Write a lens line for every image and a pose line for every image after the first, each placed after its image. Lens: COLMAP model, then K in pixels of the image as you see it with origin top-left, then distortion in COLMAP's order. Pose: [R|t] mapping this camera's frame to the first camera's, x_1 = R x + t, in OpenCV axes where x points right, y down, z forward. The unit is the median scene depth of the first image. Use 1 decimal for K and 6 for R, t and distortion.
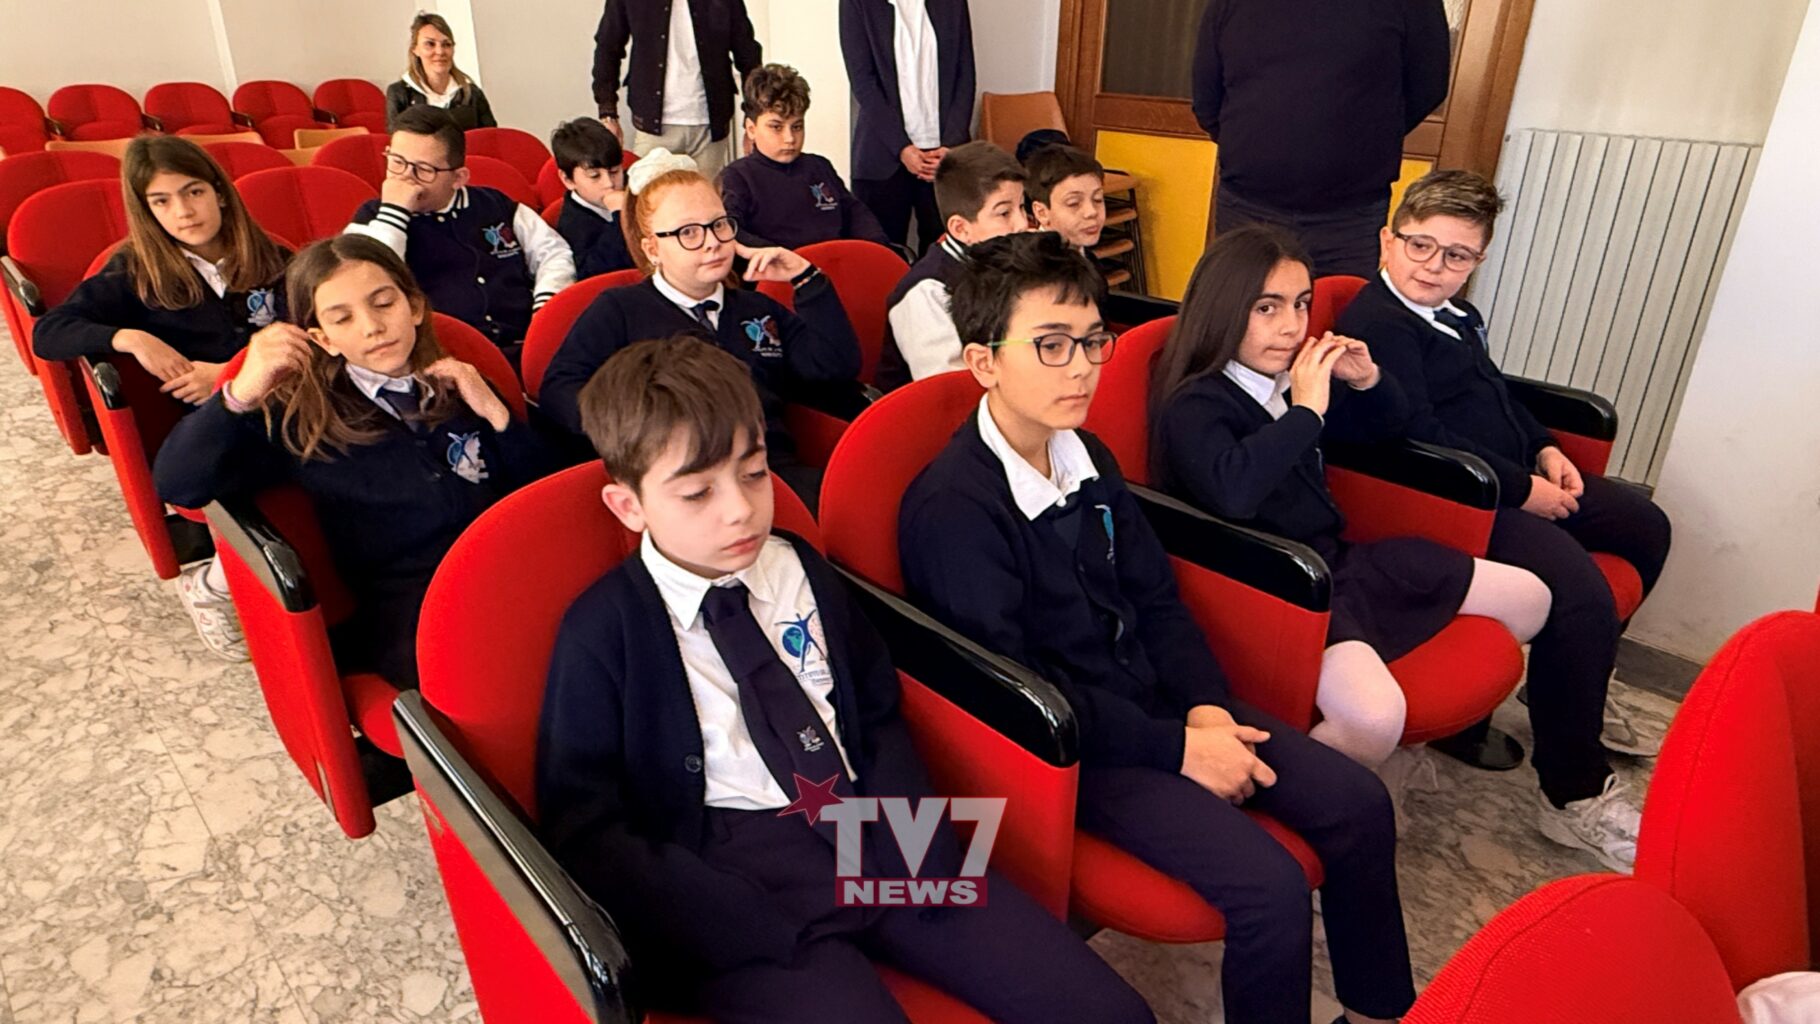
lens RADIAL K [[1078.9, 0, 910.0], [0, 1078.9, 512.0], [0, 0, 1]] dist [0.002775, -0.000296]
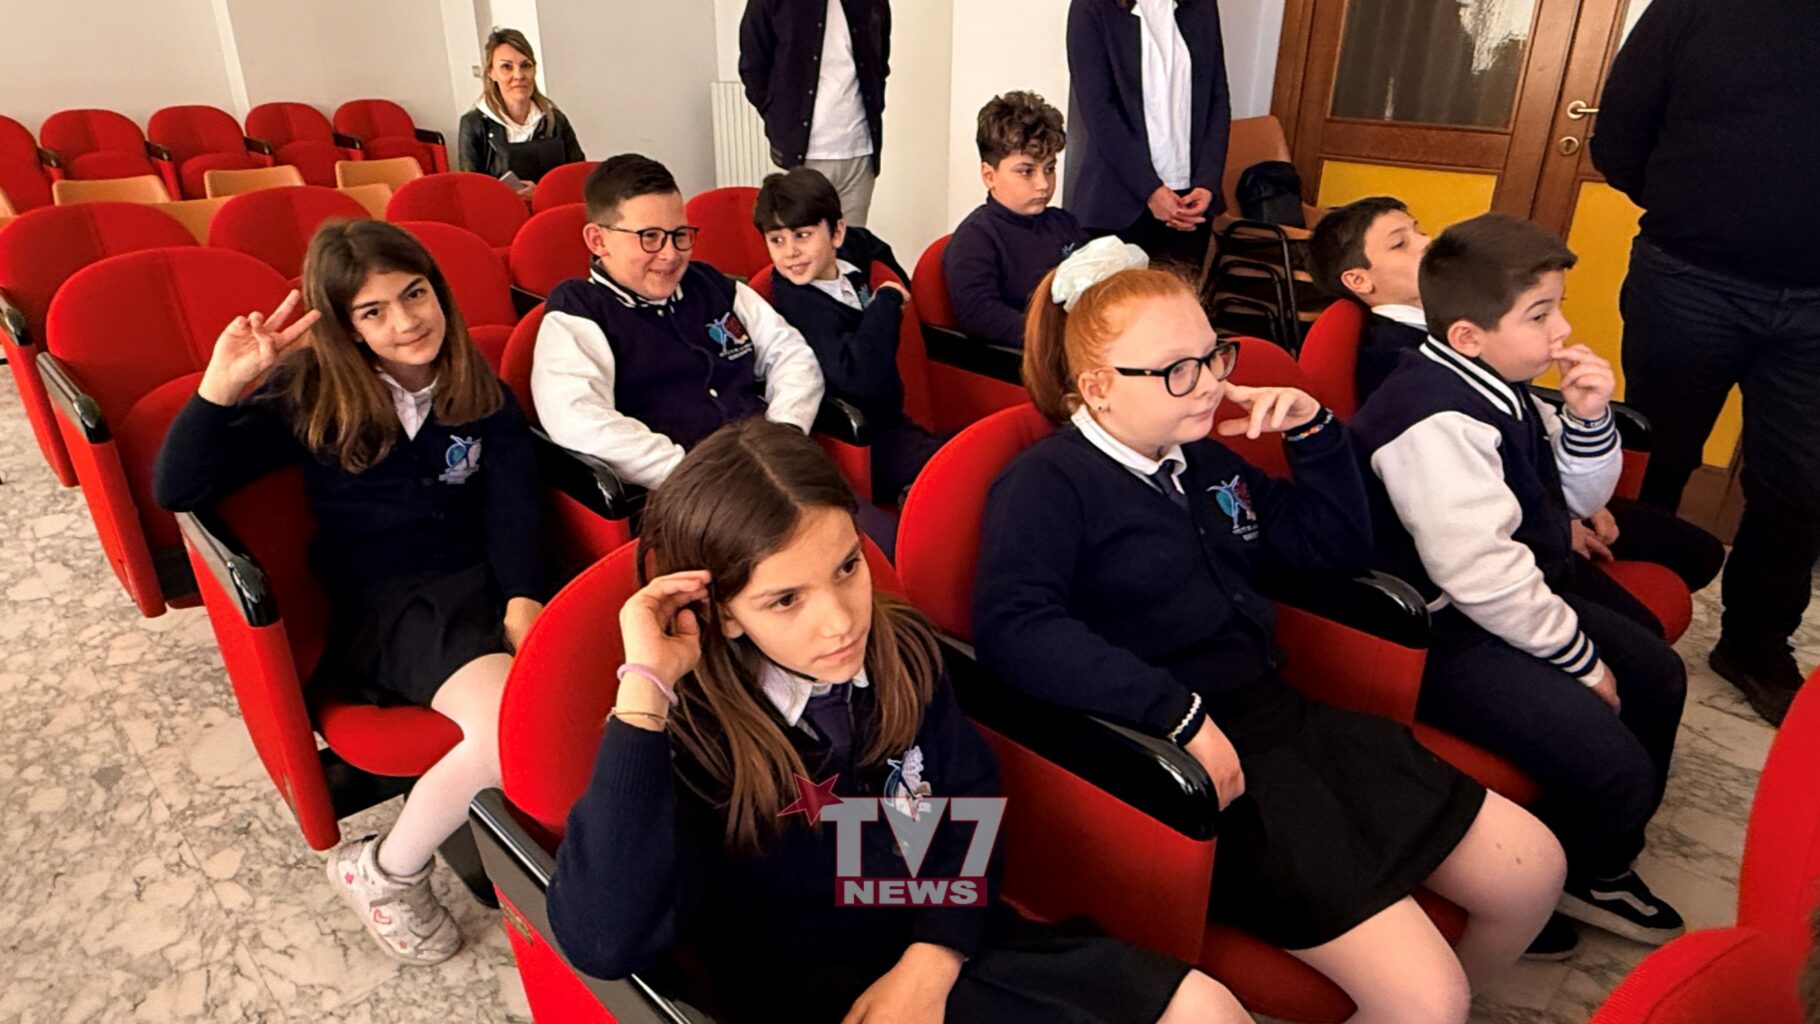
lens RADIAL K [[1078.9, 0, 910.0], [0, 1078.9, 512.0], [0, 0, 1]] dist [0.002775, -0.000296]
pose [[0.999640, -0.016318, 0.021277, -0.254700], [0.016468, 0.999840, -0.006925, -0.114054], [-0.021160, 0.007273, 0.999750, 0.234232]]
